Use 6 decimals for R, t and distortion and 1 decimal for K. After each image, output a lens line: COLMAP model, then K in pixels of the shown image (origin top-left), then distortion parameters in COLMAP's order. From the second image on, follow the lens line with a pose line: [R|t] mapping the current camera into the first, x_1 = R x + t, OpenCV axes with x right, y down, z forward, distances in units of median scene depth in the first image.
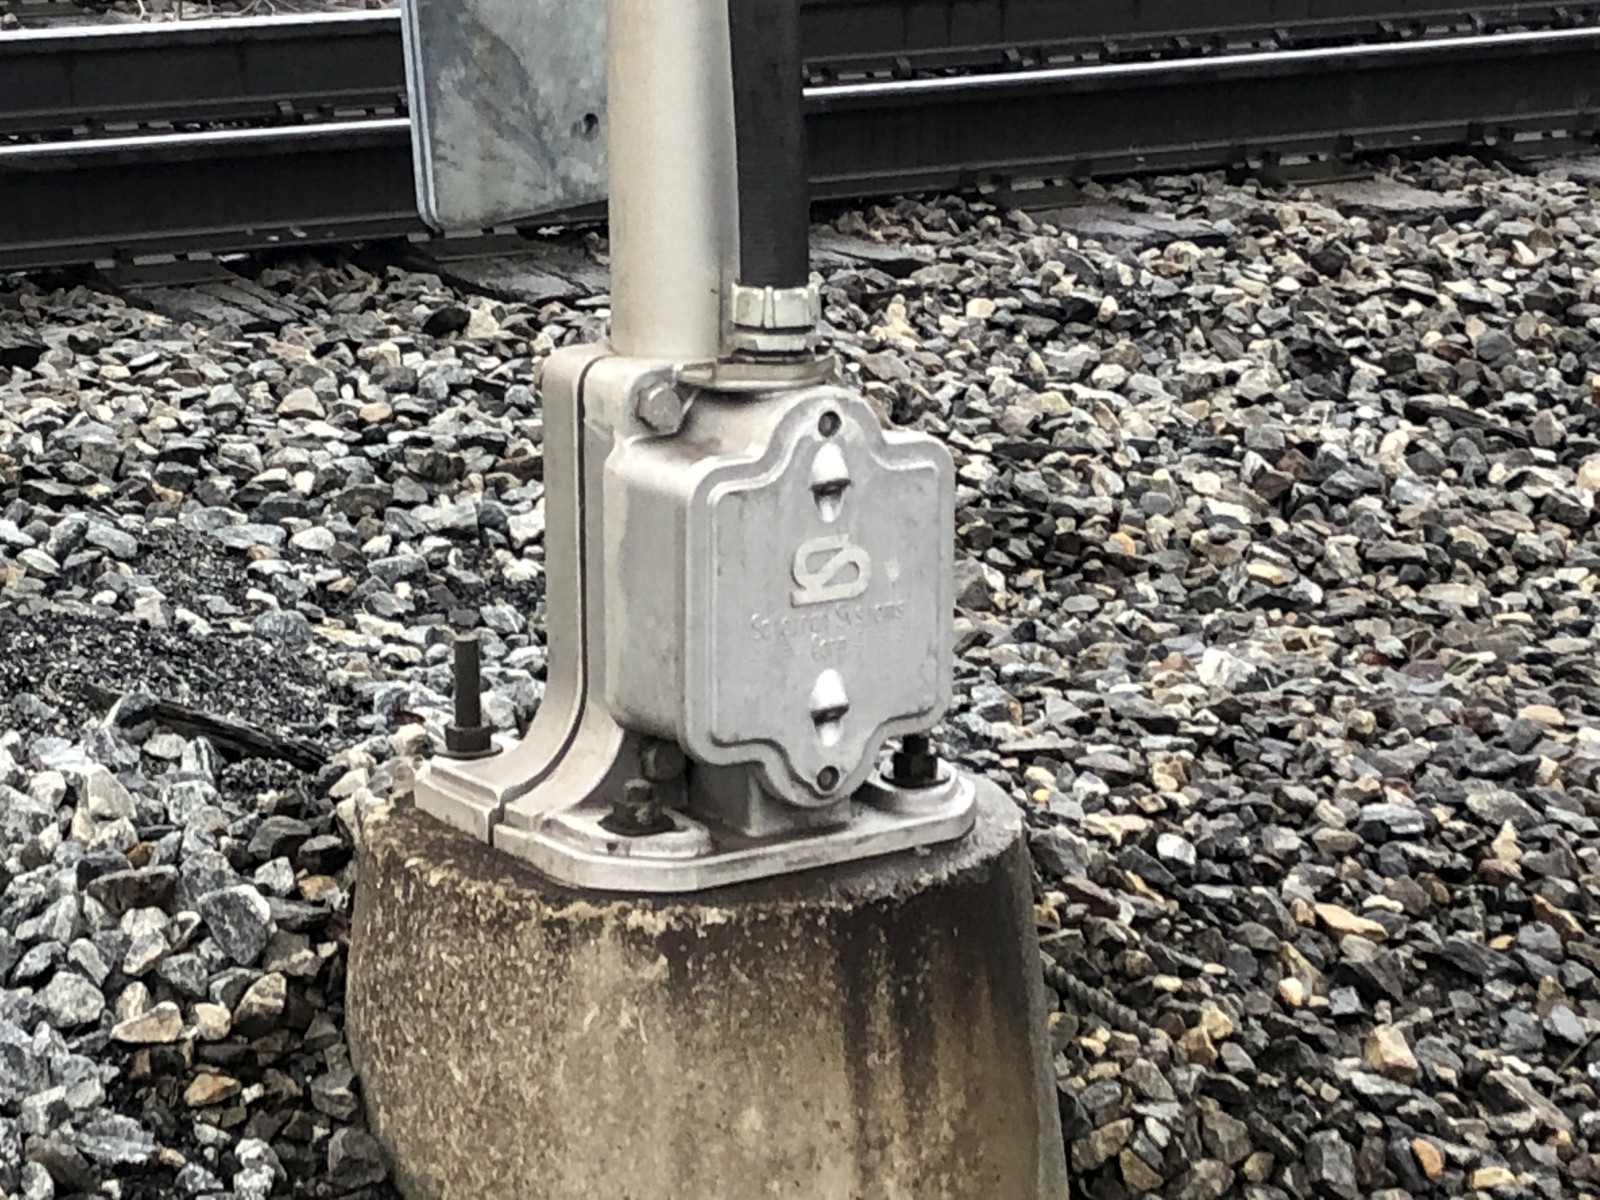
lens RADIAL K [[4412.7, 0, 796.5], [0, 4412.7, 599.4], [0, 0, 1]] dist [0.390526, 0.000000]
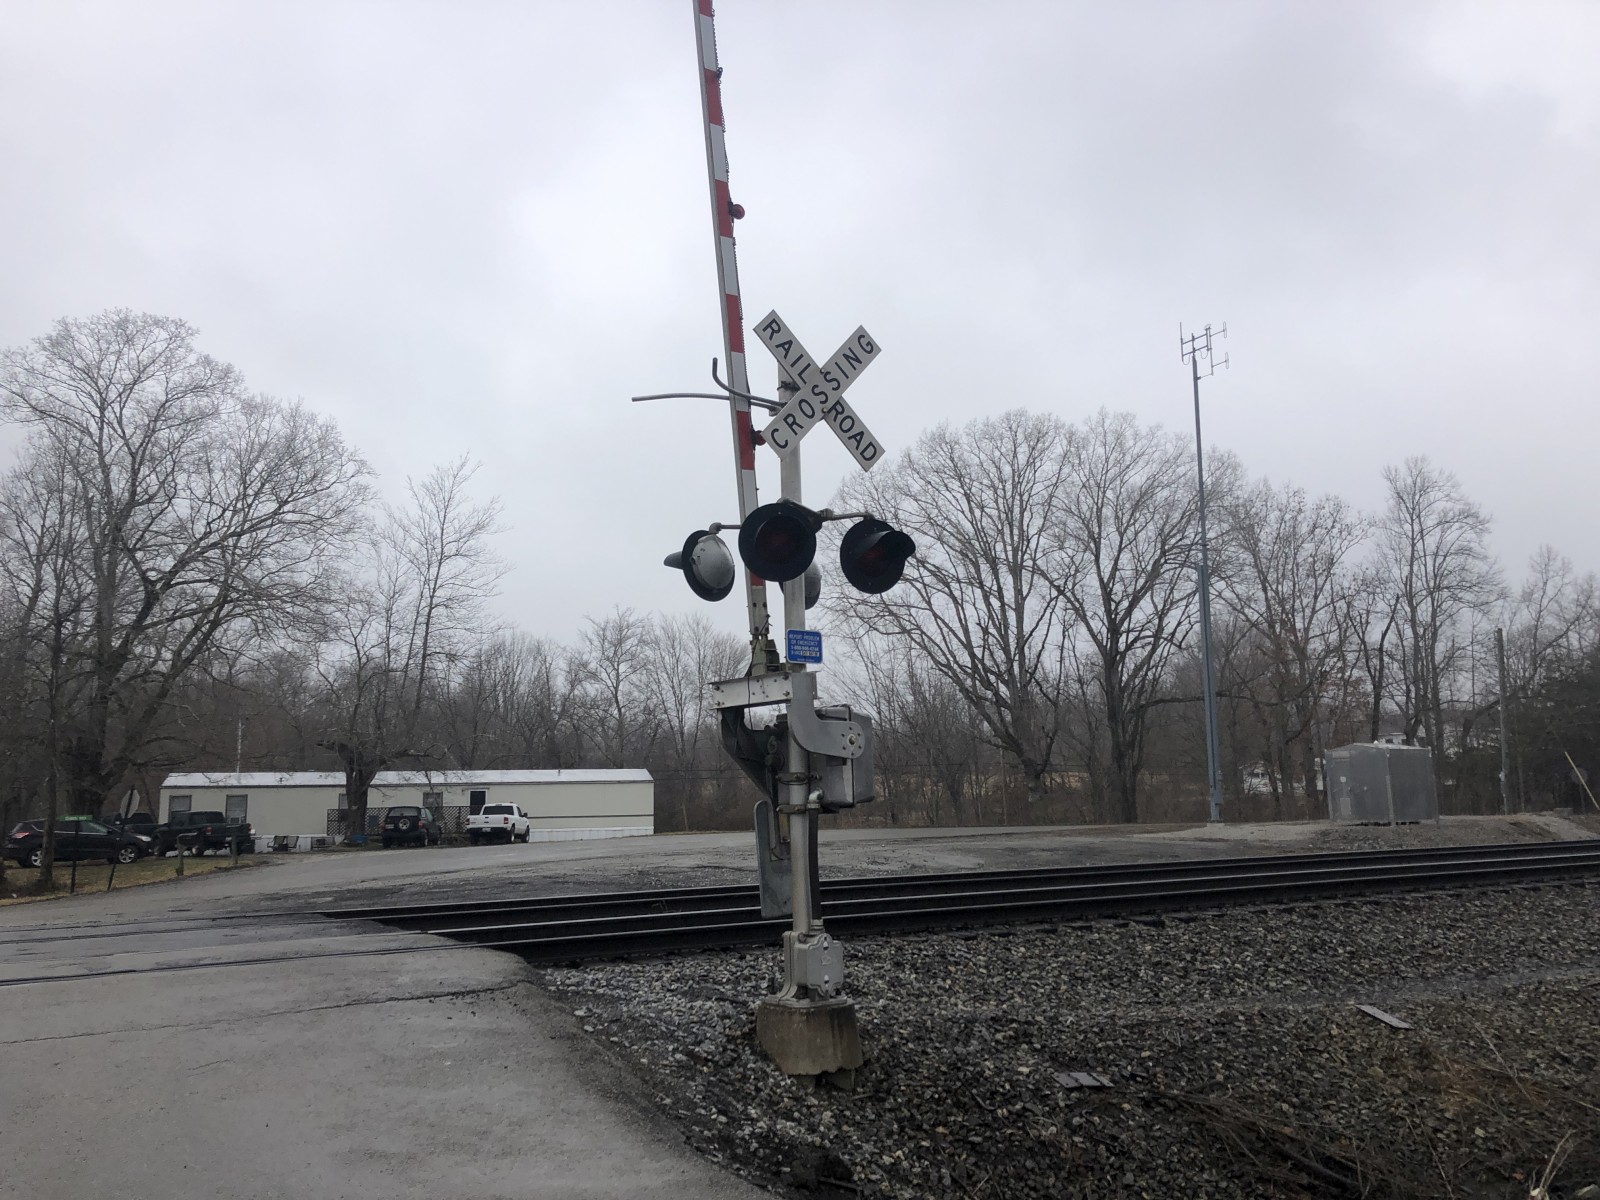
lens RADIAL K [[1297.9, 0, 795.6], [0, 1297.9, 596.5], [0, 0, 1]] dist [0.014712, 0.001883]
pose [[0.999160, -0.018415, 0.036611, -0.091889], [0.031210, 0.920900, -0.388547, 0.227074], [-0.026560, 0.389363, 0.920701, -0.996860]]
